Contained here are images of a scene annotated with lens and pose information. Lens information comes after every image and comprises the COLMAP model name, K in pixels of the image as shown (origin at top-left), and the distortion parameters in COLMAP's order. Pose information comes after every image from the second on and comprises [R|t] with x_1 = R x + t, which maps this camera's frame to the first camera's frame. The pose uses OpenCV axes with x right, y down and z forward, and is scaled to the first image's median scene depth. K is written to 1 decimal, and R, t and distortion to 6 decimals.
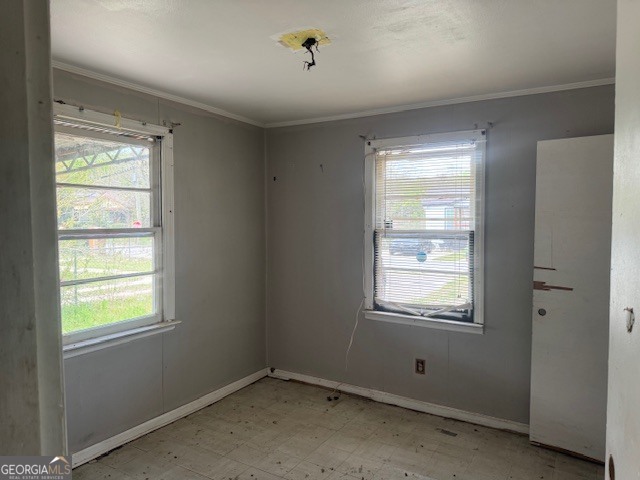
lens RADIAL K [[456.3, 0, 318.2], [0, 456.3, 239.7], [0, 0, 1]] dist [0.043269, -0.056067]
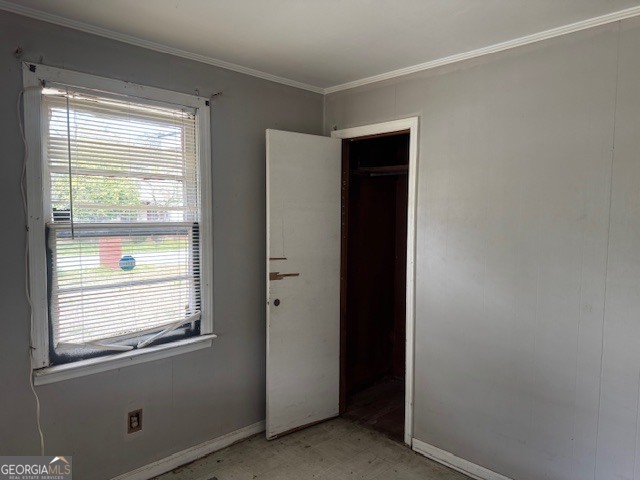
lens RADIAL K [[456.3, 0, 319.1], [0, 456.3, 238.0], [0, 0, 1]] dist [0.043269, -0.056067]
pose [[0.237502, -0.058579, 0.969619, -0.371349], [0.036098, 0.998023, 0.051453, -0.024450], [-0.970716, 0.022781, 0.239147, 0.567584]]
